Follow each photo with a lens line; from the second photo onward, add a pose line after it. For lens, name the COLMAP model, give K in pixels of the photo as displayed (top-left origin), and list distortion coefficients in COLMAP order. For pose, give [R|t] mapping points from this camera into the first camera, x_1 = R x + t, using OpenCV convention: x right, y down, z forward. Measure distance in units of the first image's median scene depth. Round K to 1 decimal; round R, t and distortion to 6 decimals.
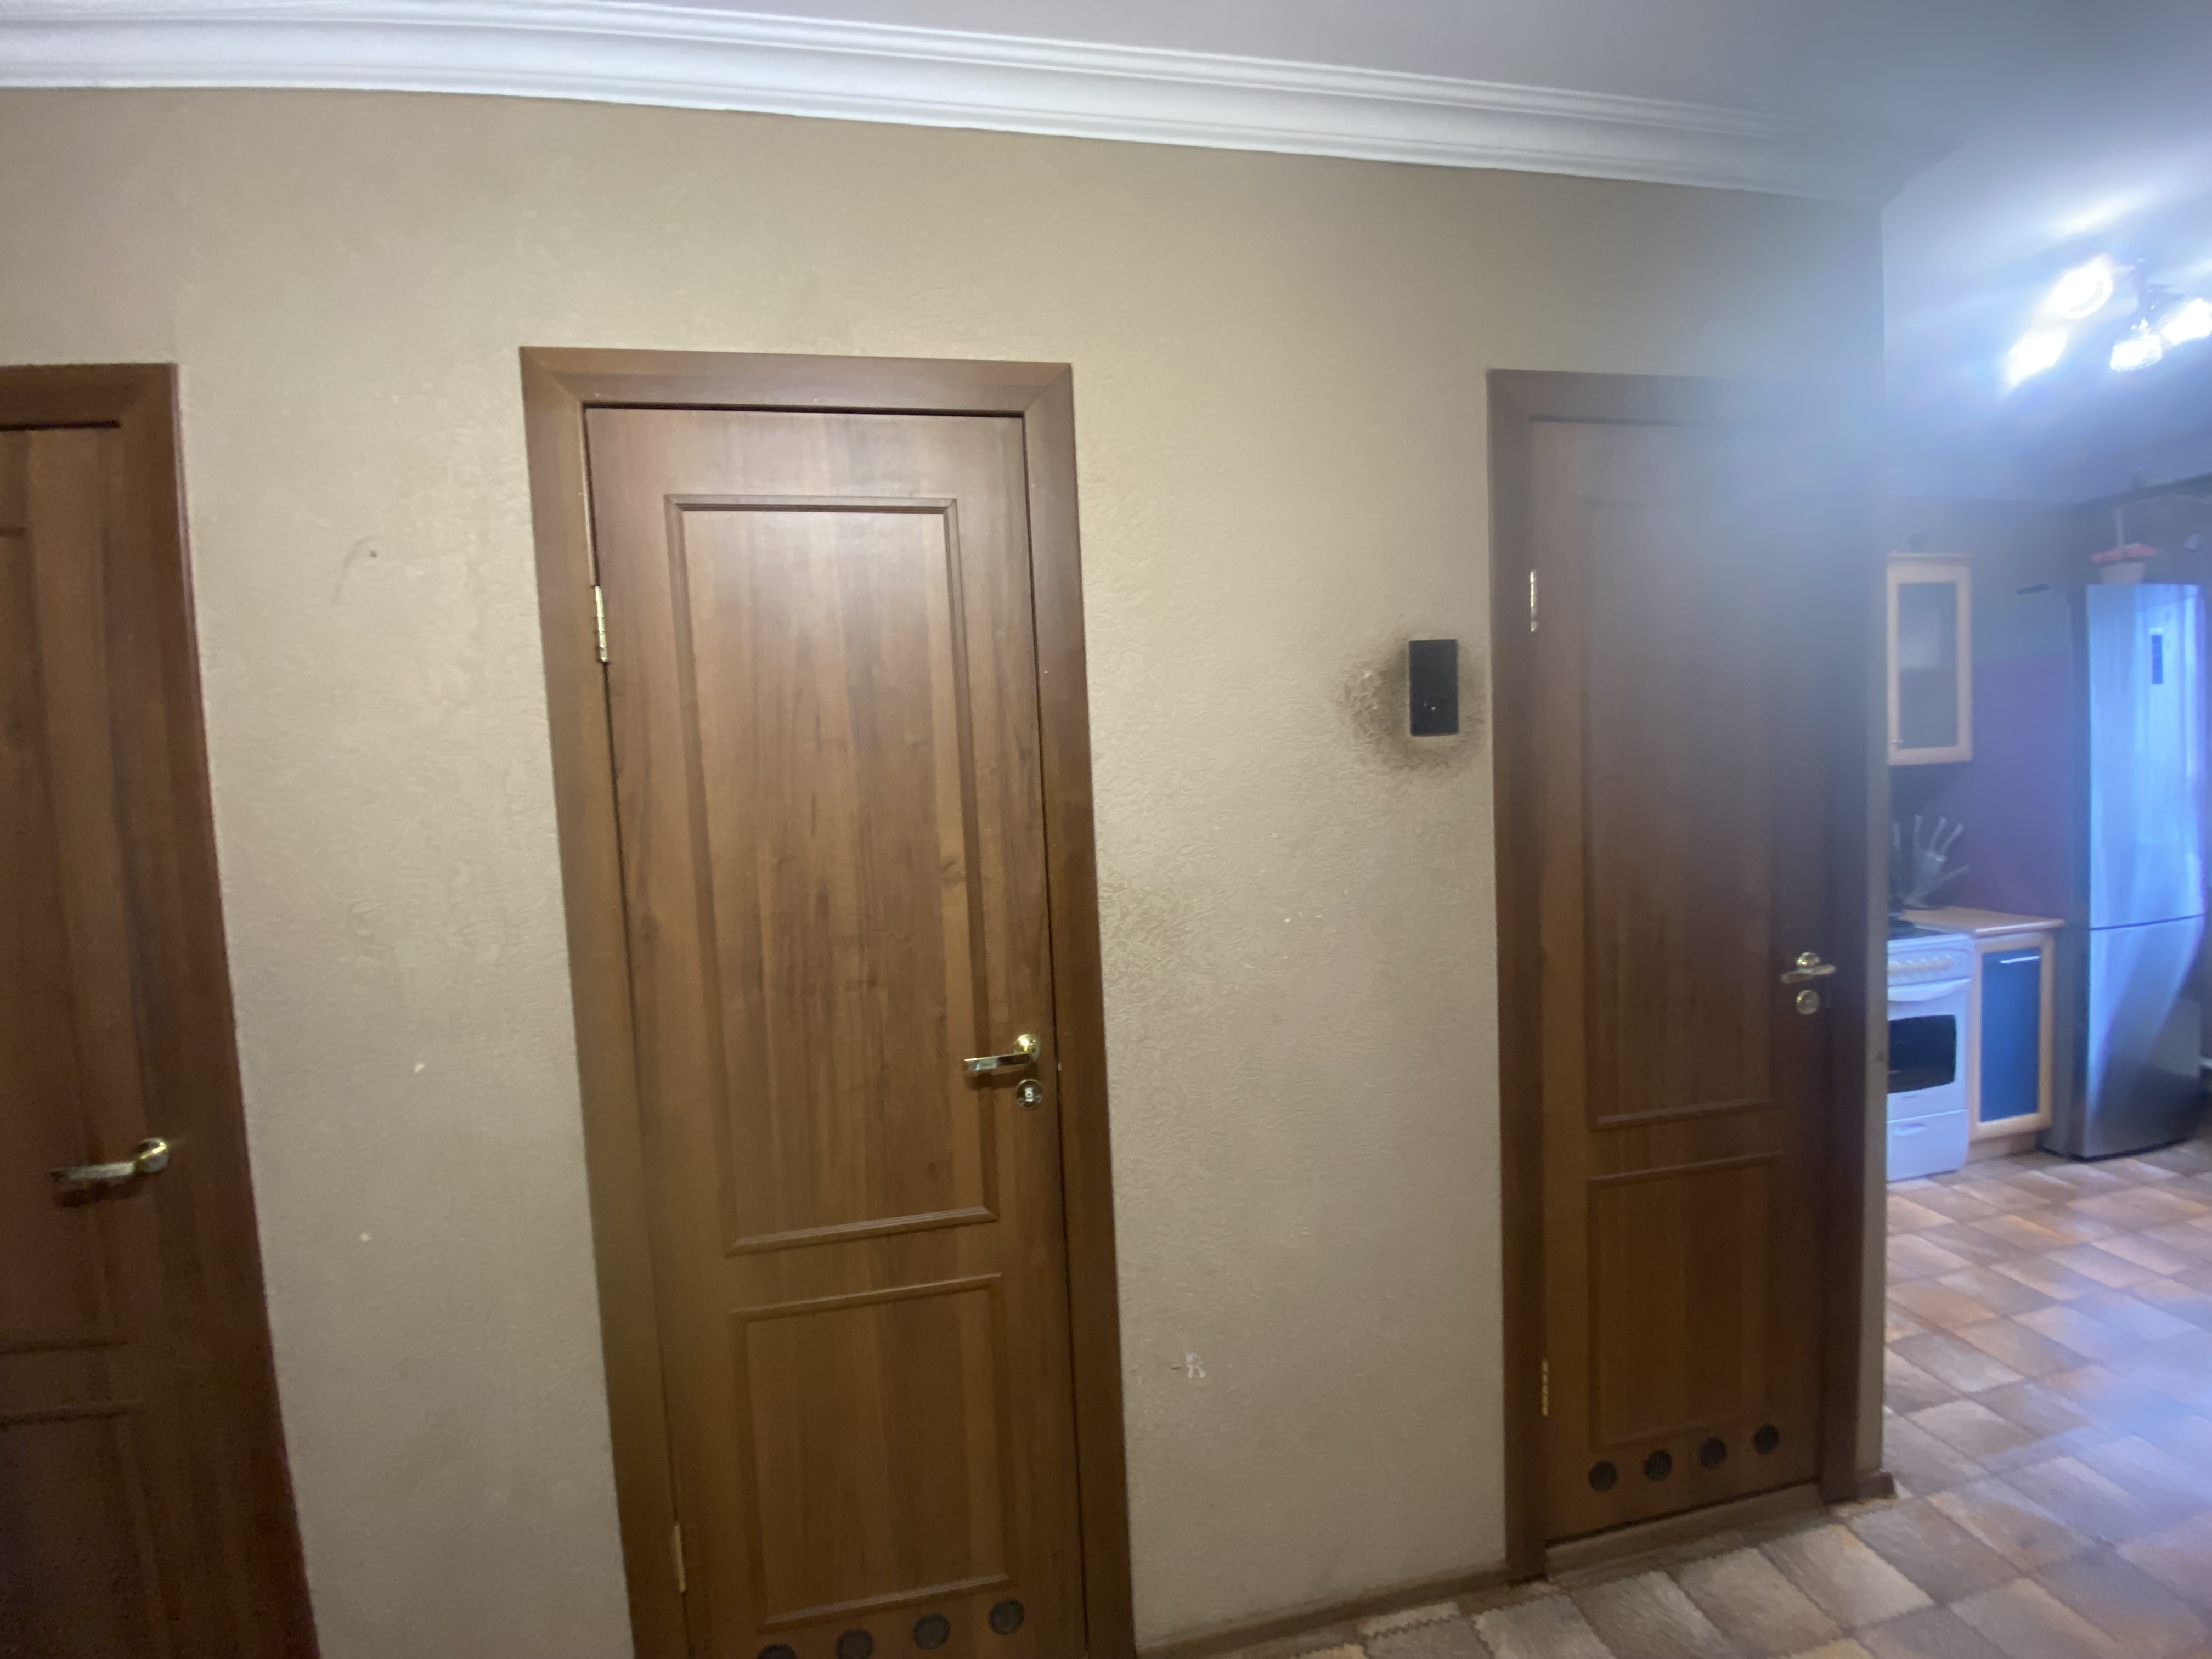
lens RADIAL K [[889.1, 0, 1100.1], [0, 889.1, 824.7], [0, 0, 1]] dist [0.028177, -0.022577]
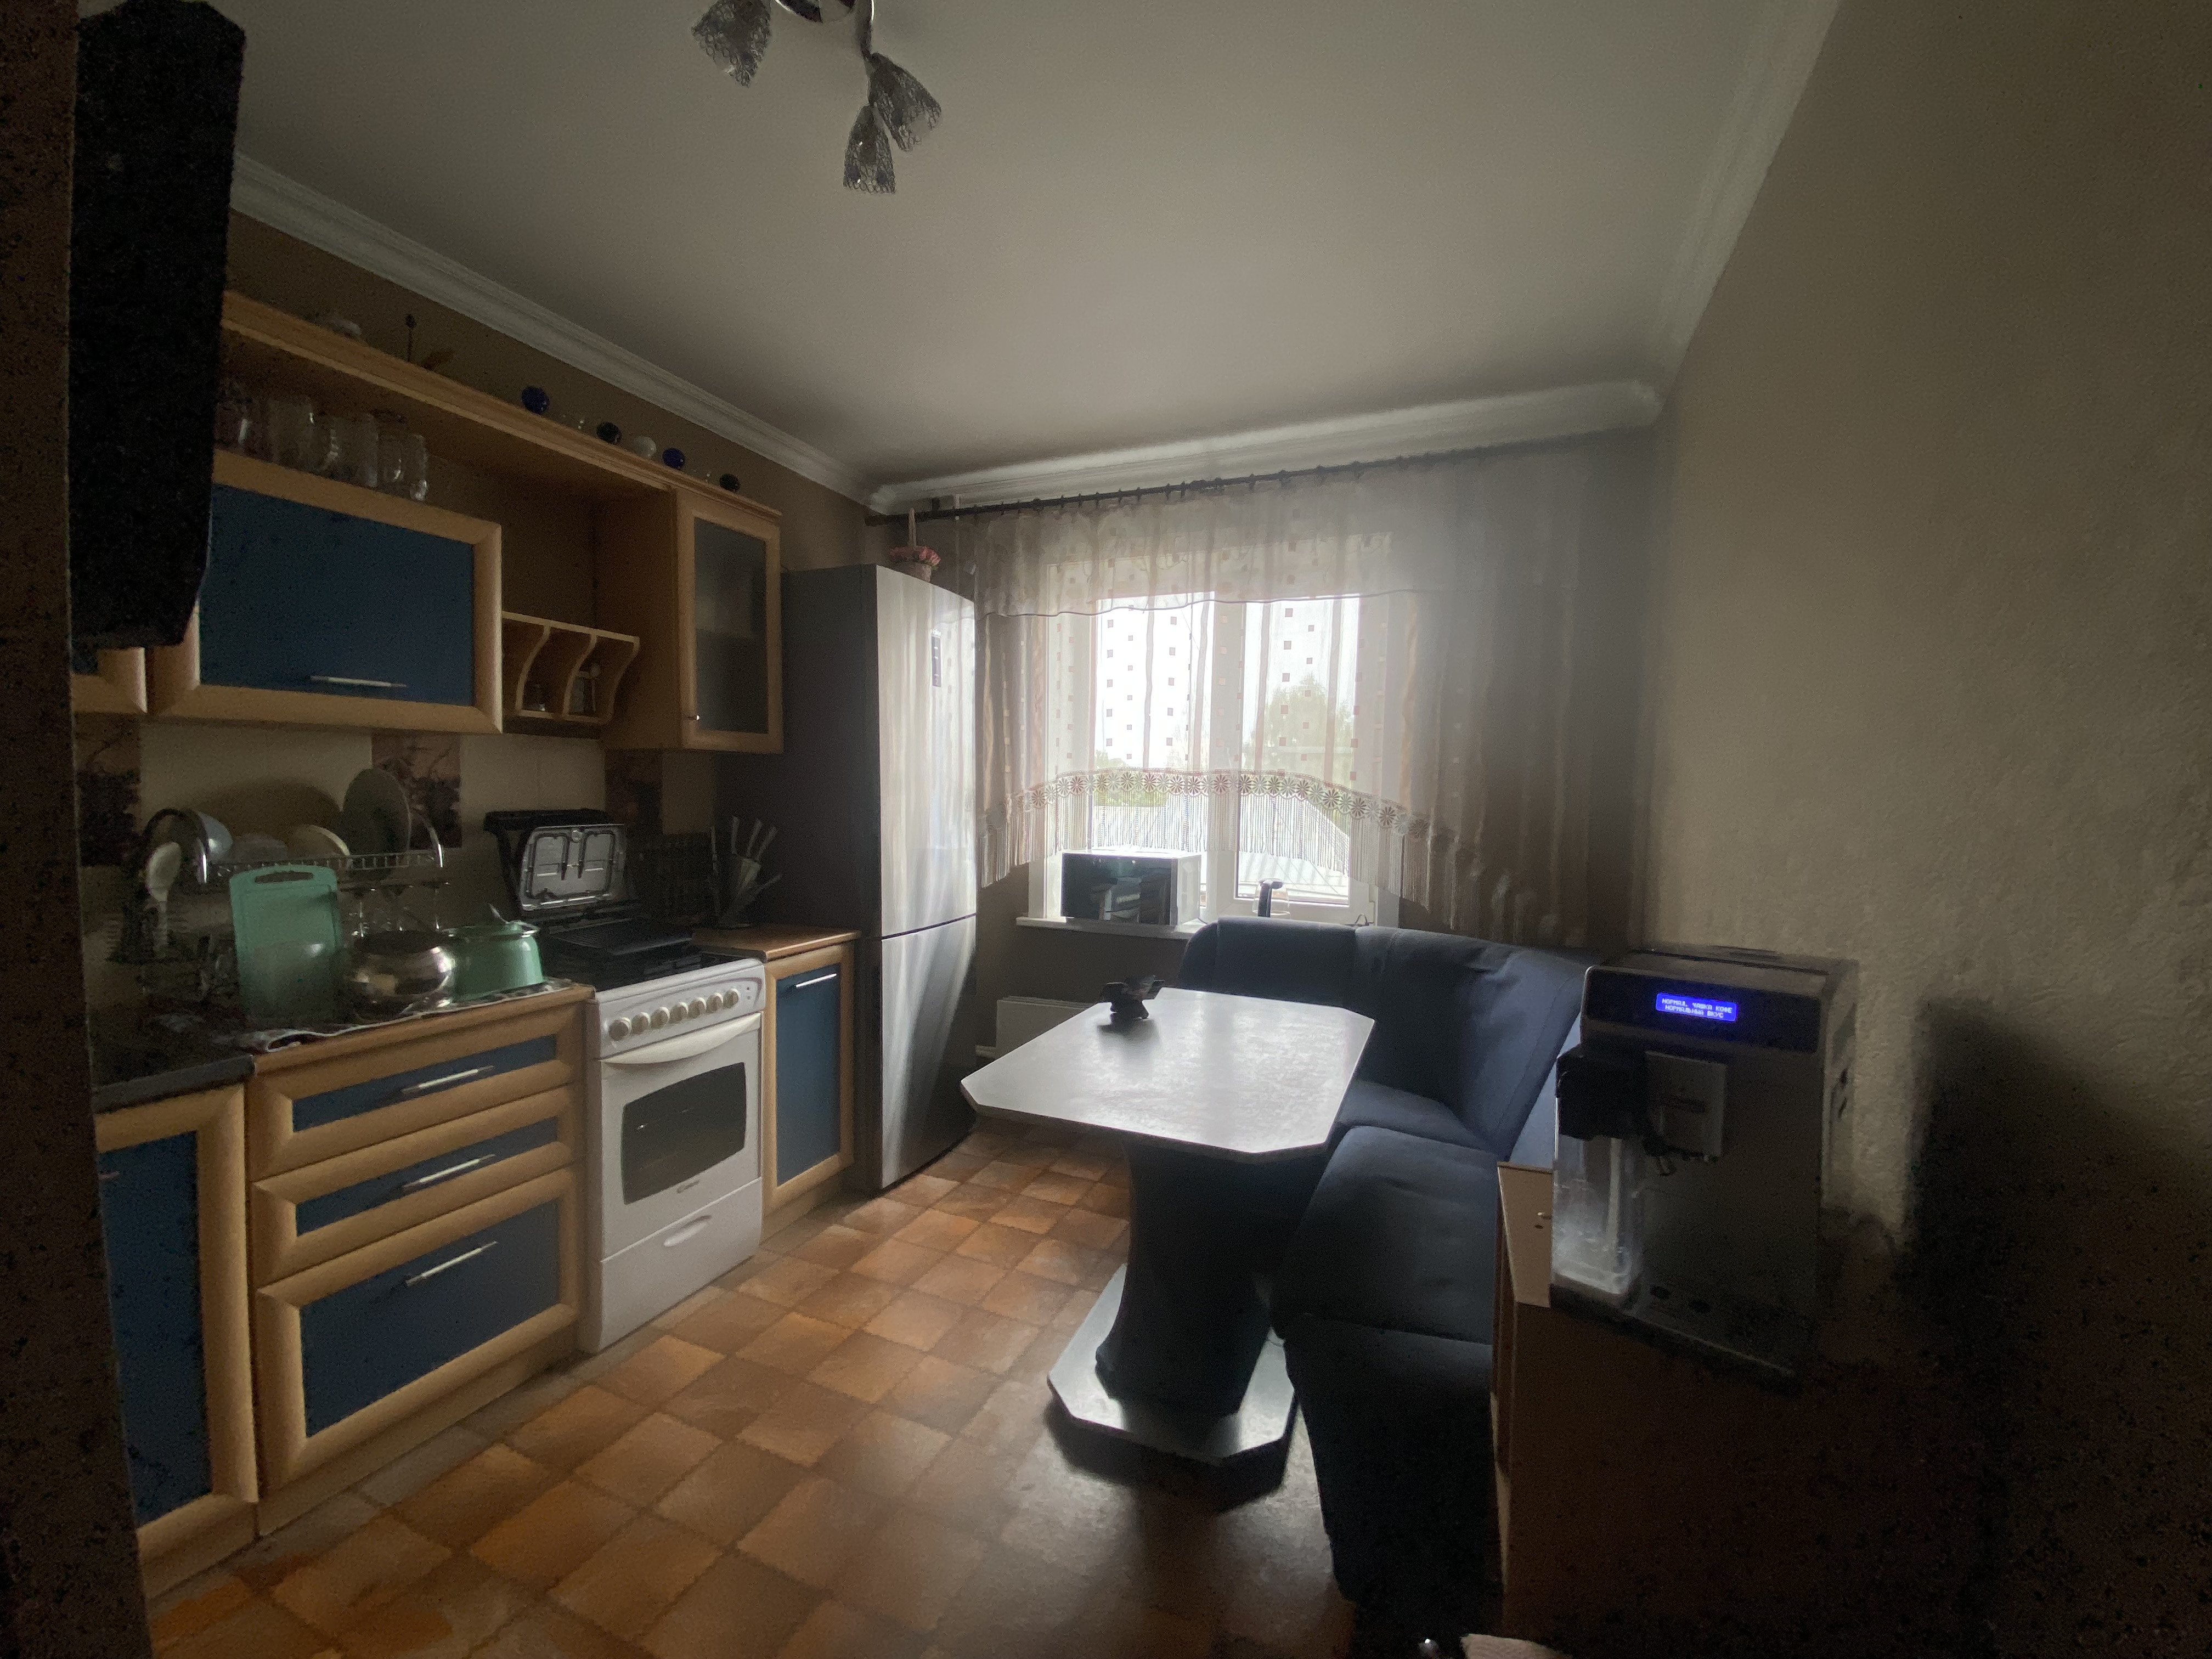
lens RADIAL K [[889.1, 0, 1100.1], [0, 889.1, 824.7], [0, 0, 1]] dist [0.028177, -0.022577]
pose [[0.547860, 0.020716, 0.836314, 0.817543], [0.010546, 0.999443, -0.031666, 0.054885], [-0.836504, 0.026168, 0.547336, 0.527743]]
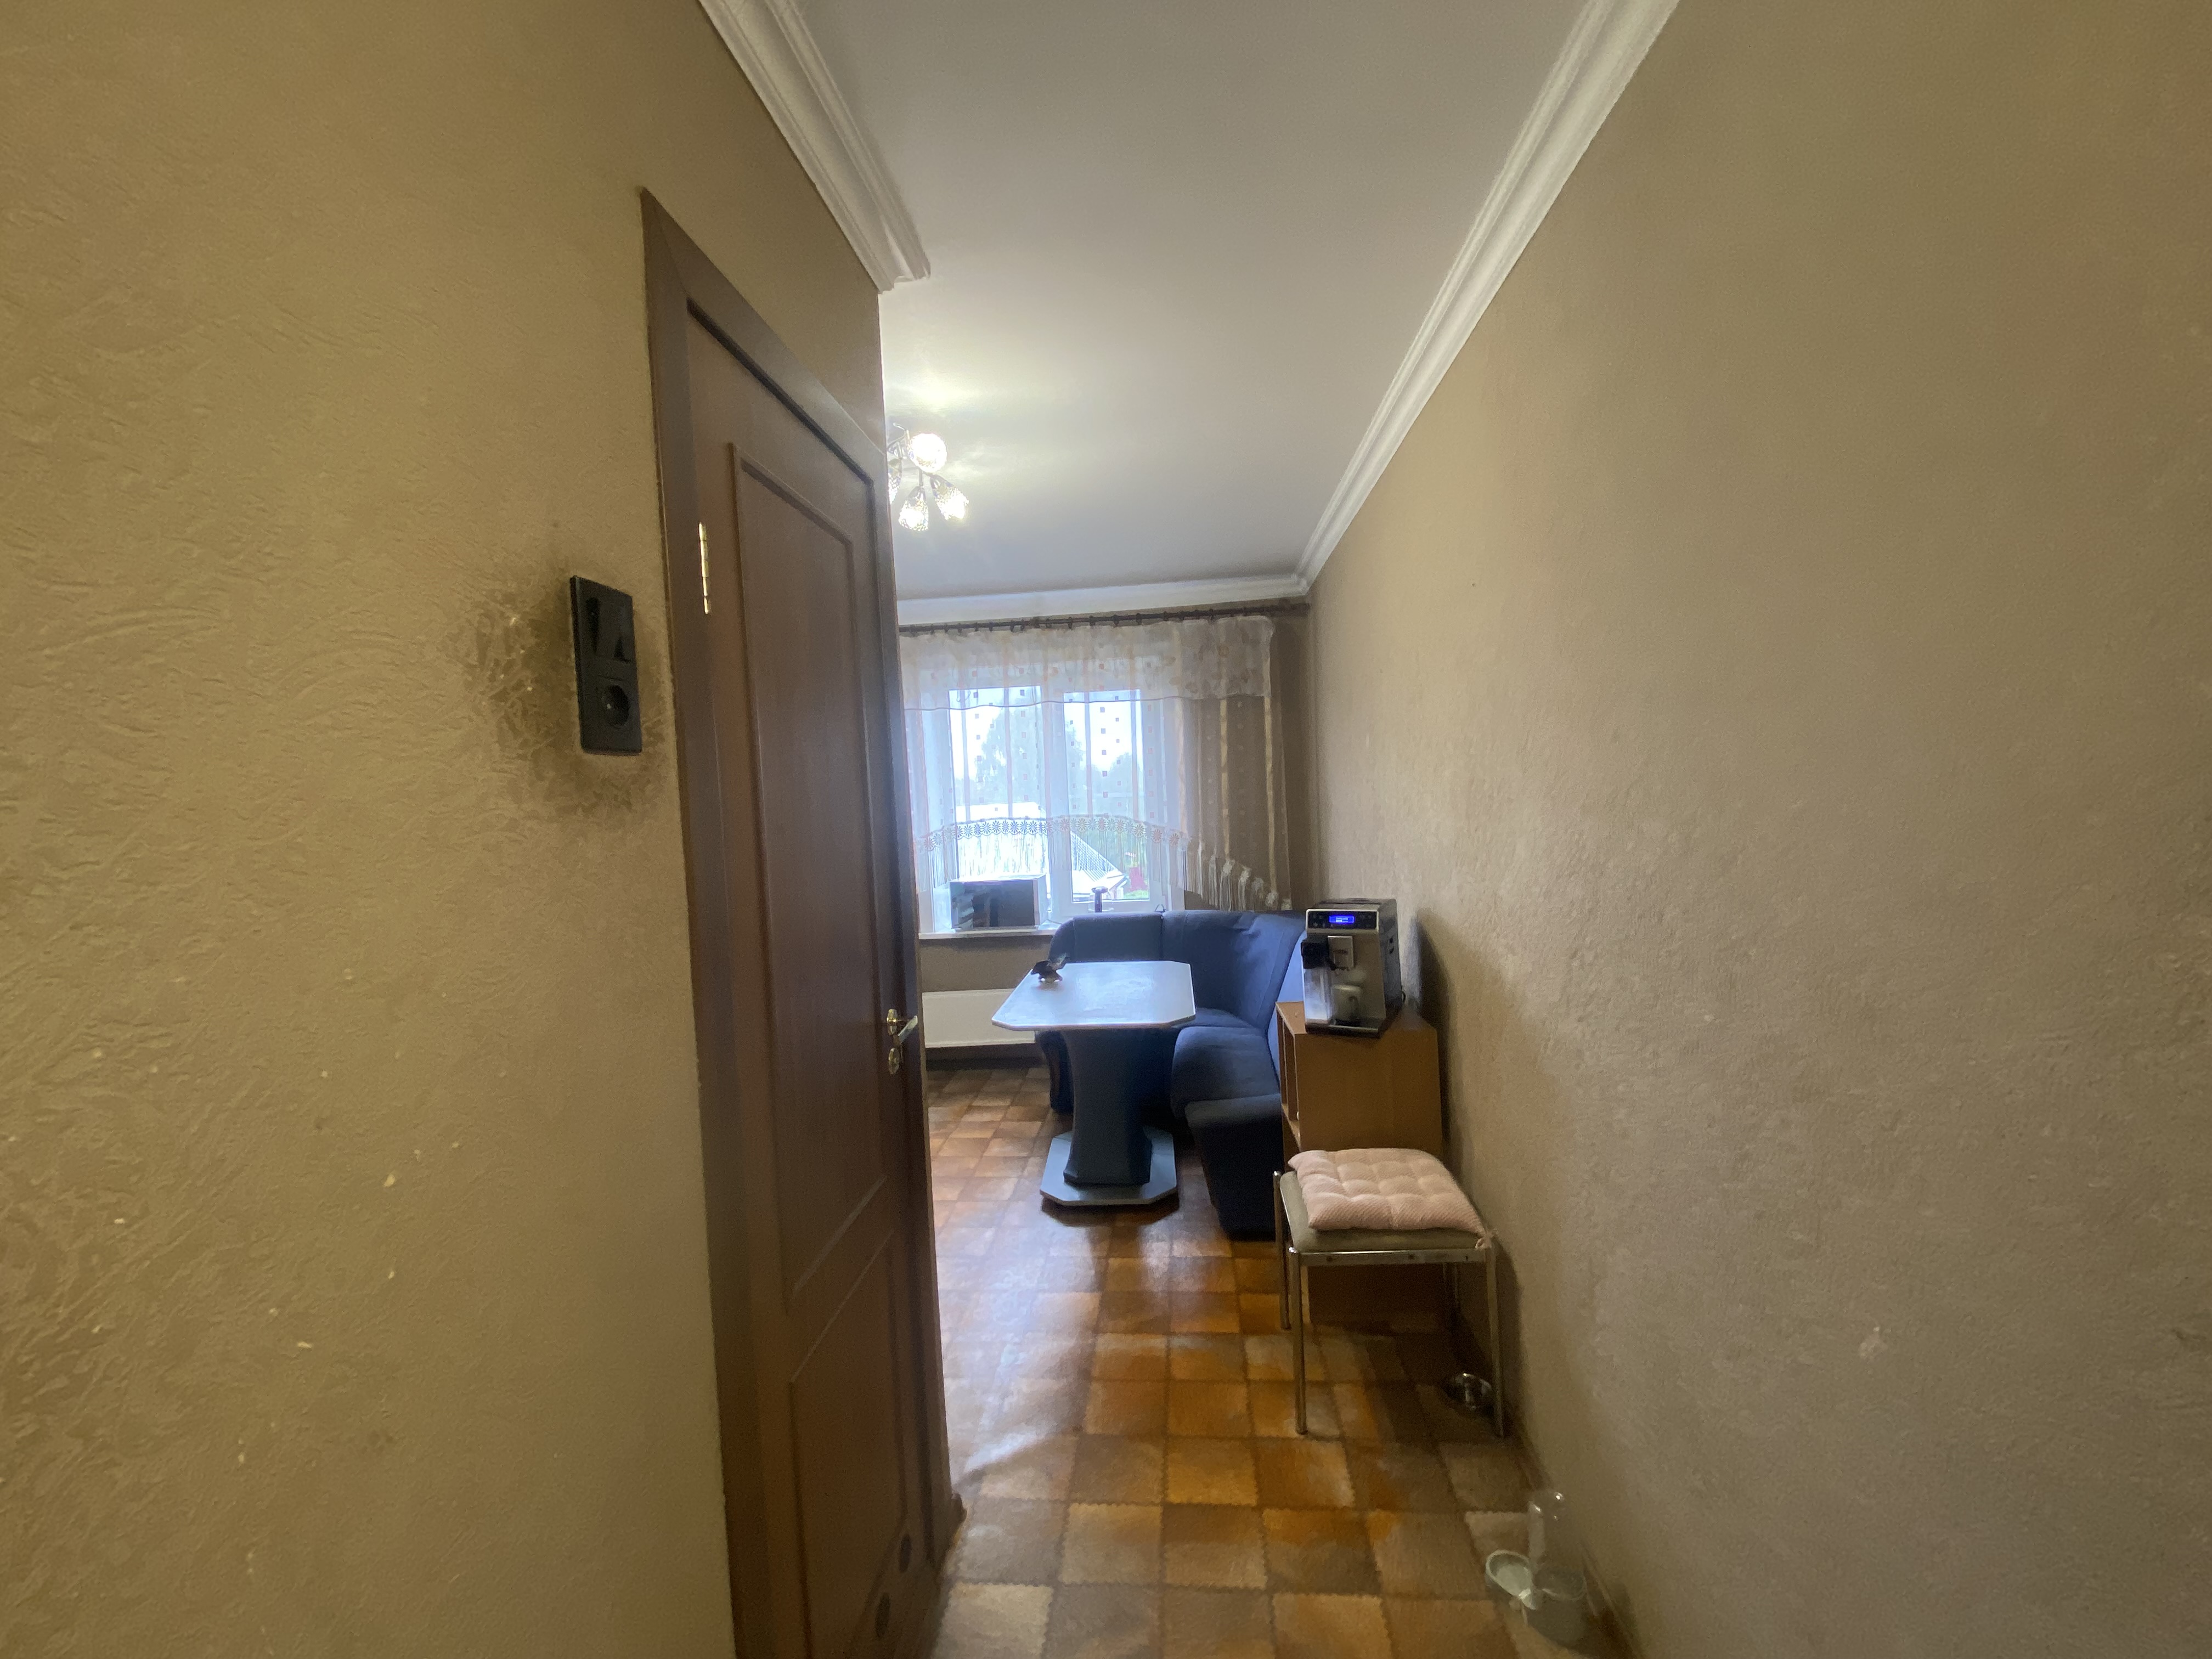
lens RADIAL K [[889.1, 0, 1100.1], [0, 889.1, 824.7], [0, 0, 1]] dist [0.028177, -0.022577]
pose [[0.271557, -0.002588, 0.962419, -0.079664], [0.096980, 0.994980, -0.024689, -0.009869], [-0.957524, 0.100040, 0.270445, 0.494032]]
